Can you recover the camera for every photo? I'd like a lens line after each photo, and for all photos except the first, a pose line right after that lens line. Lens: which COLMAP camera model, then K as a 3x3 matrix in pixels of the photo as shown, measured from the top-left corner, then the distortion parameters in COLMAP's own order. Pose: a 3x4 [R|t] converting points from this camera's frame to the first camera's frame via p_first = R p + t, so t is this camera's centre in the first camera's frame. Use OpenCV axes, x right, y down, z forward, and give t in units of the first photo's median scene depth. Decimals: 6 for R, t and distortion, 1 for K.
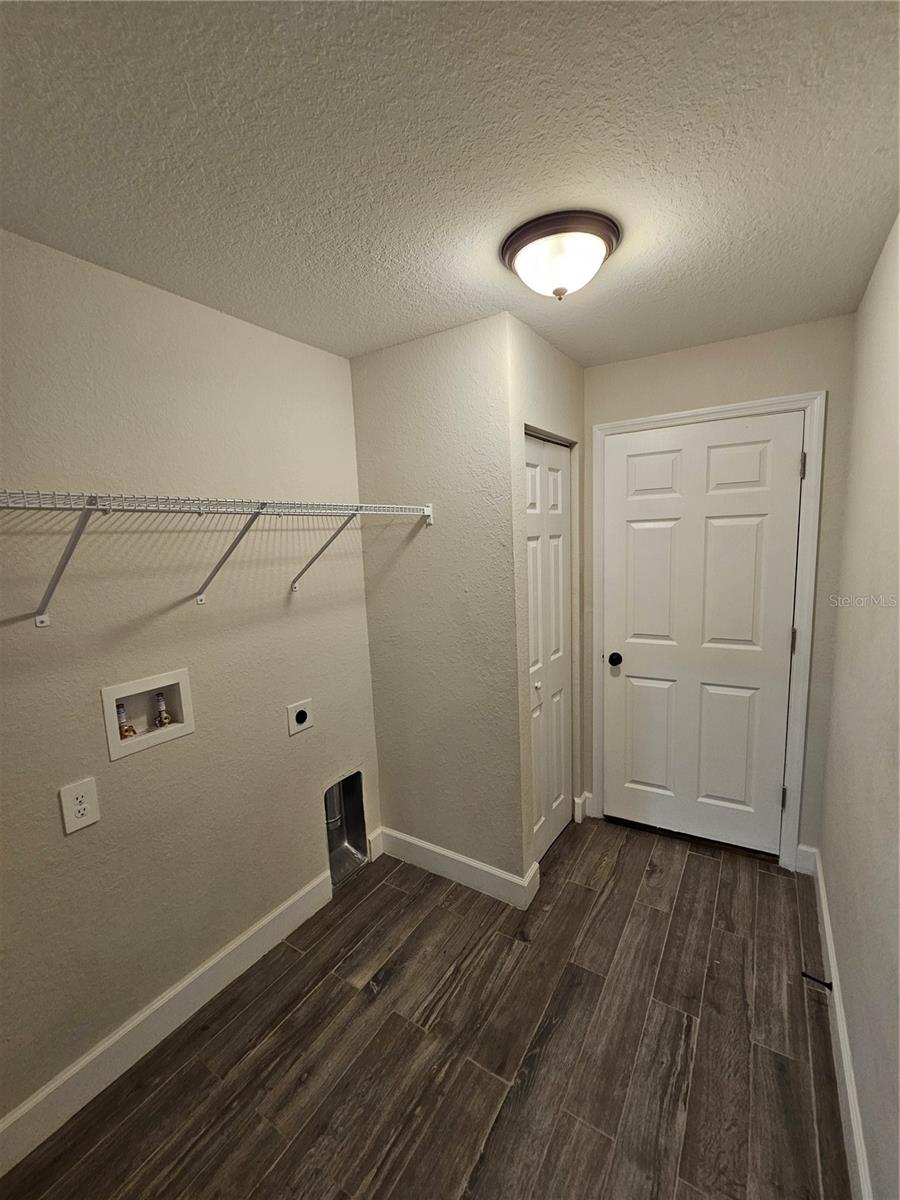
lens RADIAL K [[492.3, 0, 451.0], [0, 492.3, 601.1], [0, 0, 1]] dist [-0.003333, 0.000522]
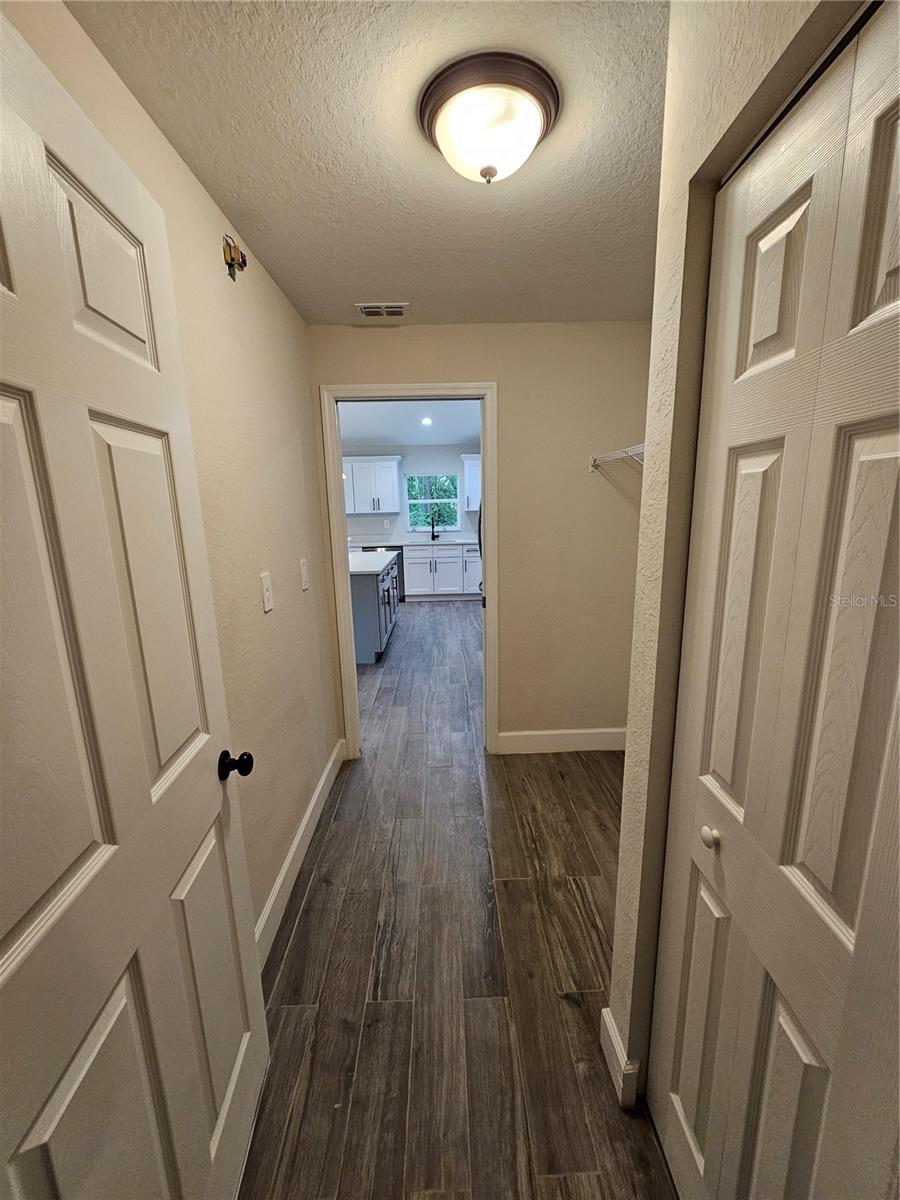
lens RADIAL K [[492.3, 0, 454.7], [0, 492.3, 606.5], [0, 0, 1]] dist [-0.003333, 0.000522]
pose [[-0.825666, 0.170581, -0.537753, 0.712605], [-0.022466, 0.942495, 0.333465, -0.171404], [0.563712, 0.287412, -0.774354, 1.544029]]
